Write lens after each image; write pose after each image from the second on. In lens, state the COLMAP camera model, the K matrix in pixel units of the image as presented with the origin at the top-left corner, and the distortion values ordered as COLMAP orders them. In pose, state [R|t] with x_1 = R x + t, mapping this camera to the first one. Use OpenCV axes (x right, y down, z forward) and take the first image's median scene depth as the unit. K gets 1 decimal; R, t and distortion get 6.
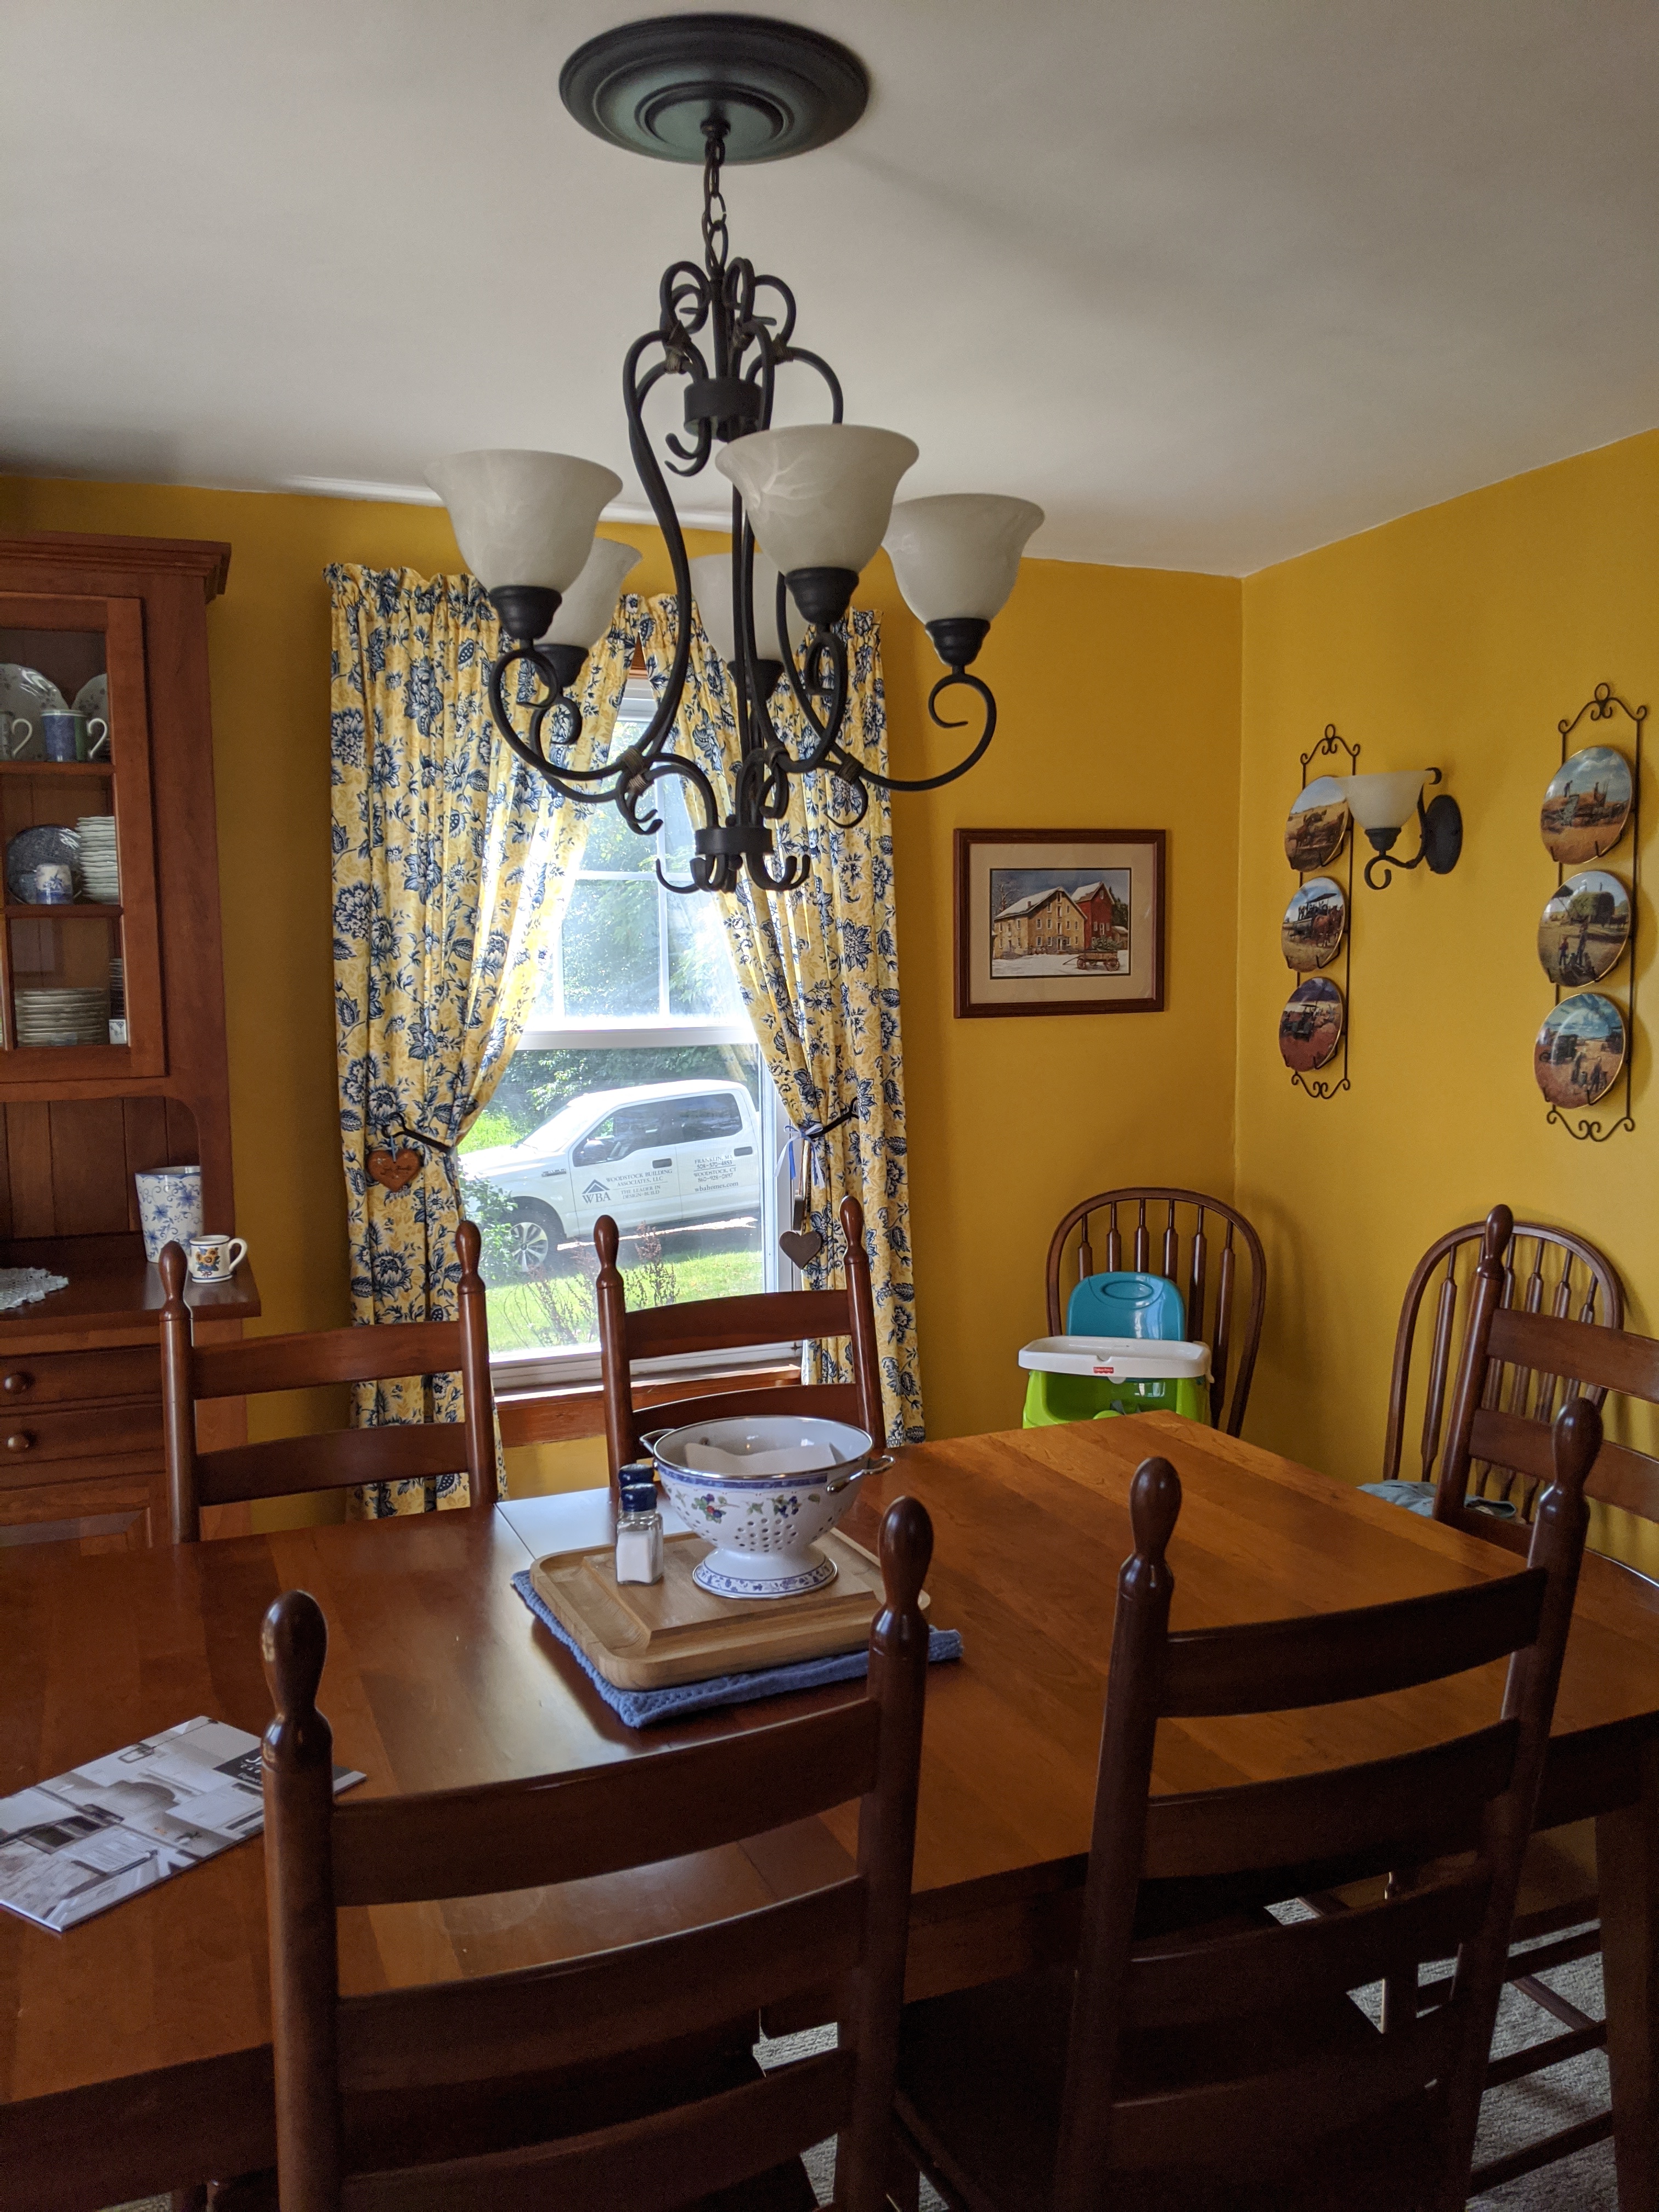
lens RADIAL K [[1752.5, 0, 842.3], [0, 1752.5, 1109.8], [0, 0, 1]] dist [0.076965, -0.070343]
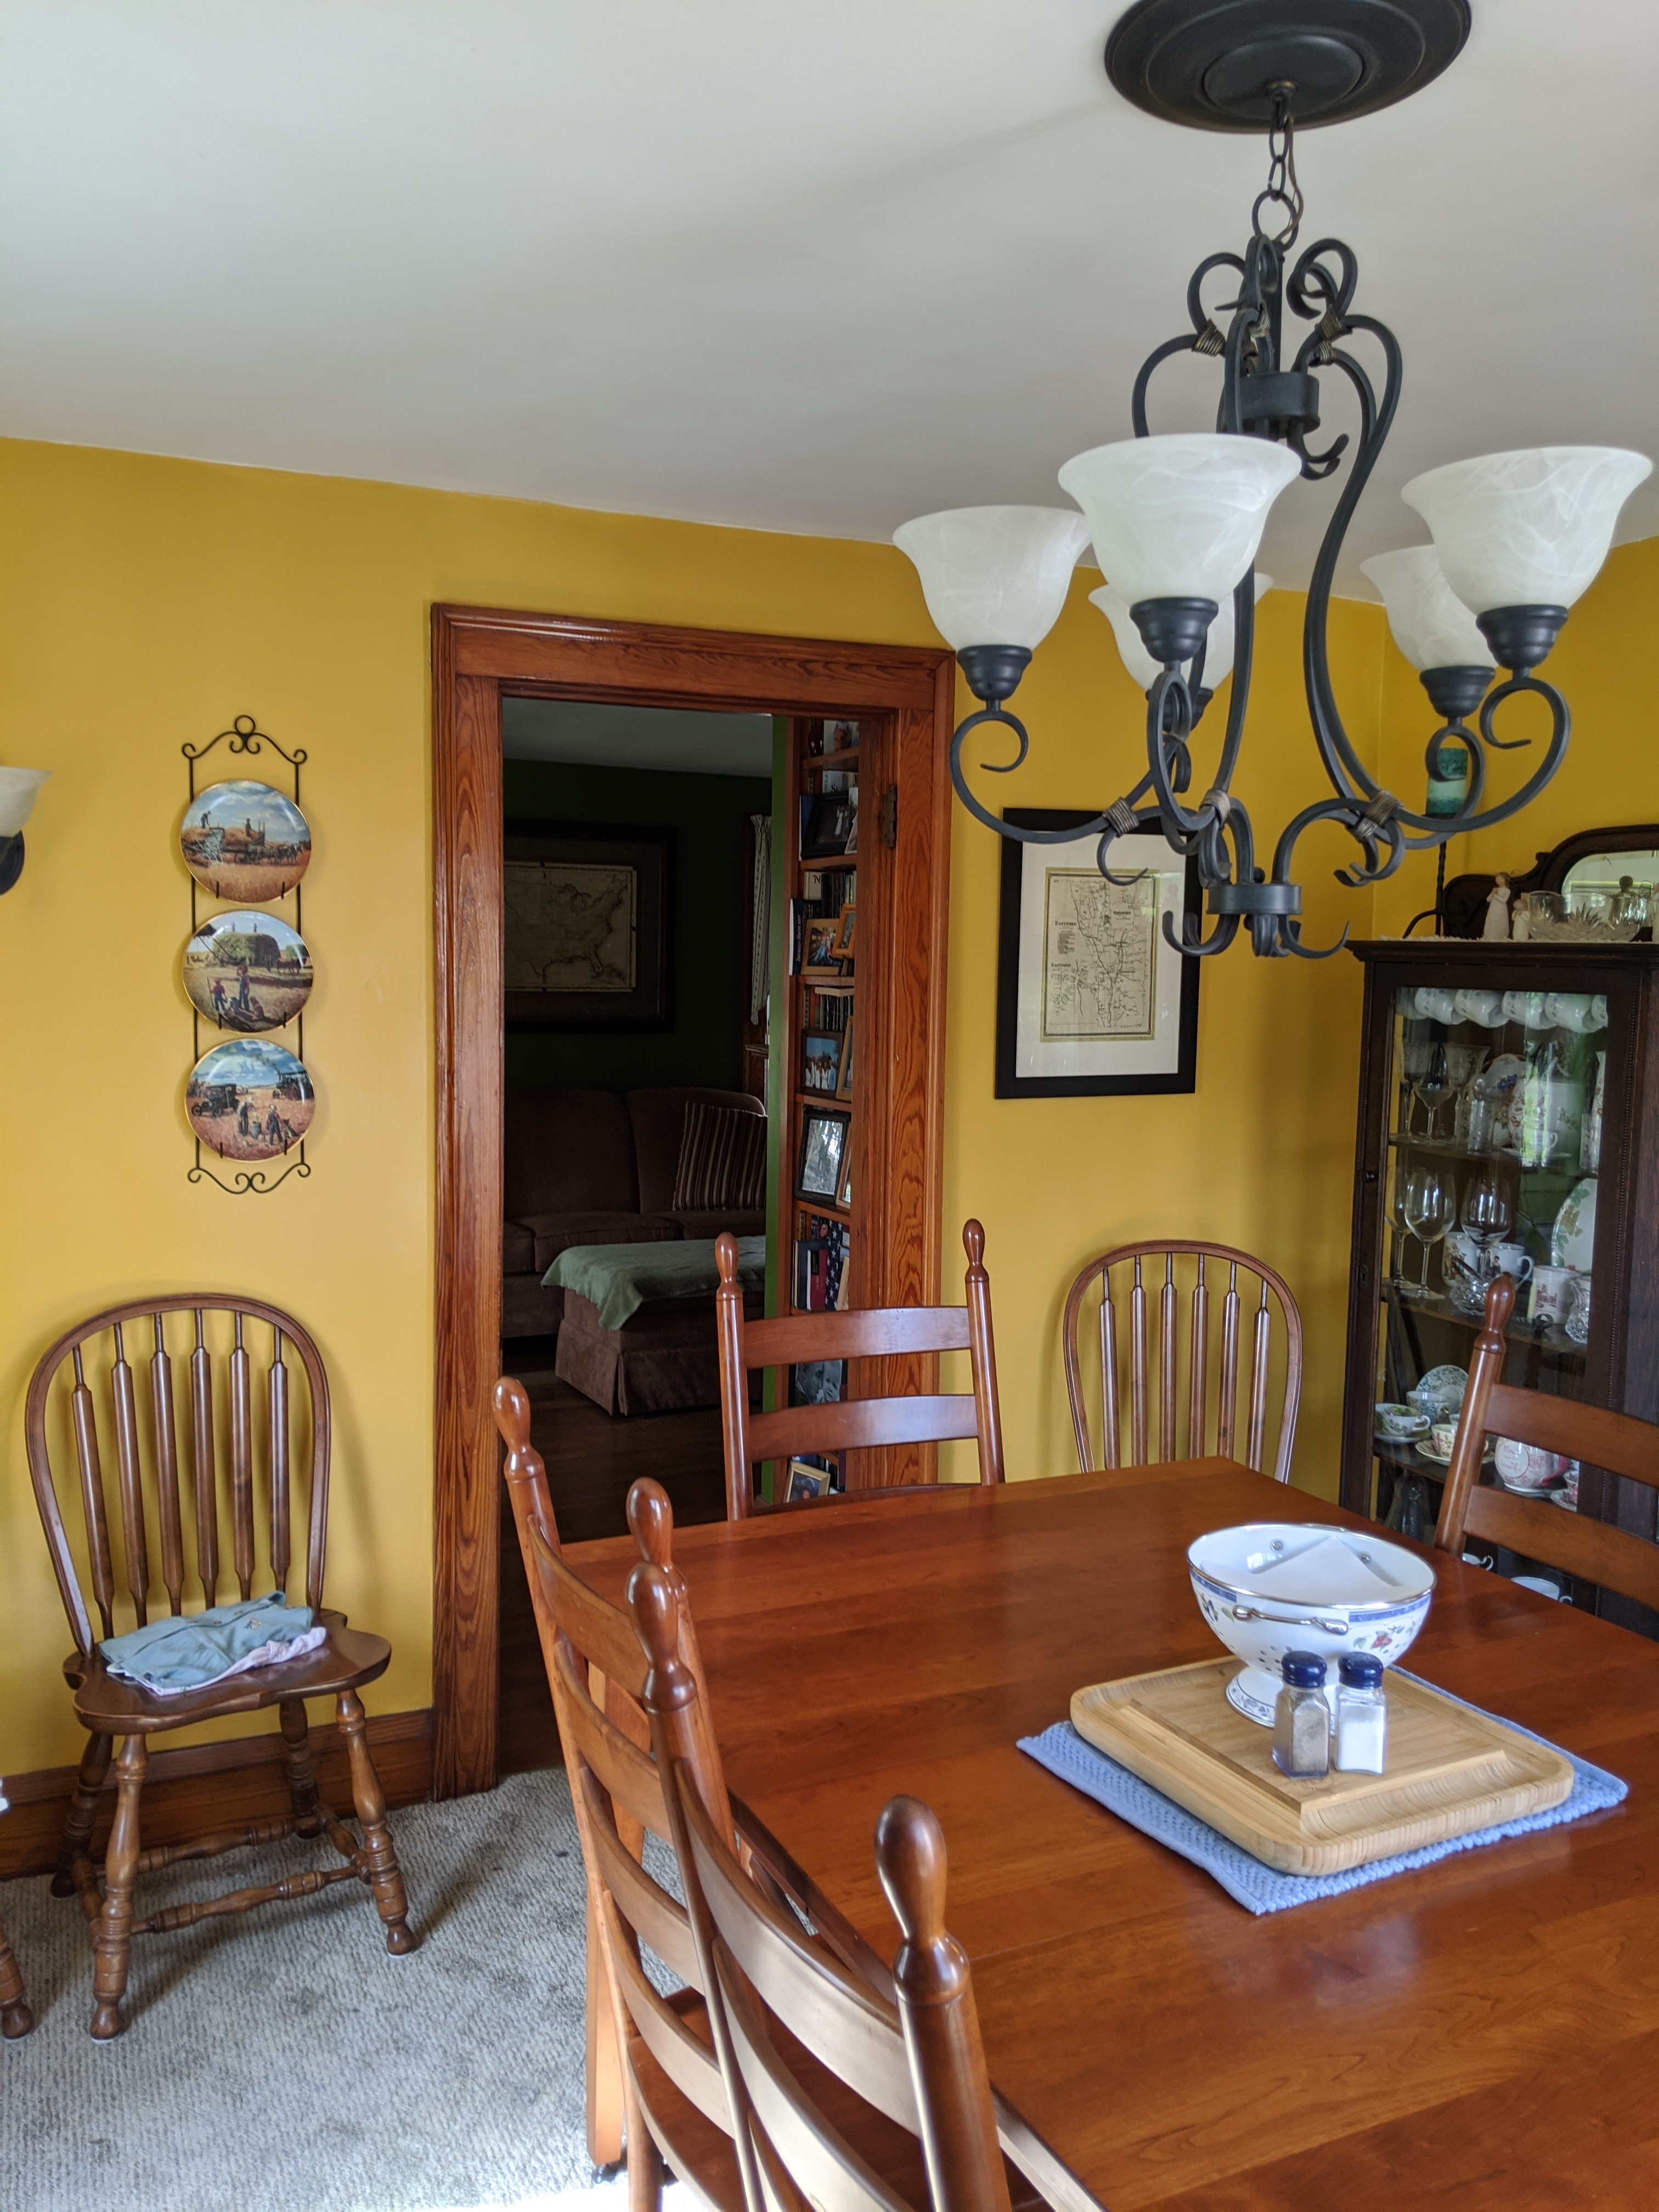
lens RADIAL K [[1752.5, 0, 842.4], [0, 1752.5, 1098.0], [0, 0, 1]] dist [0.076965, -0.070343]
pose [[-0.037723, -0.065901, 0.997113, -0.539474], [0.073158, 0.994963, 0.068527, -0.076306], [-0.996607, 0.075532, -0.032712, 0.717960]]
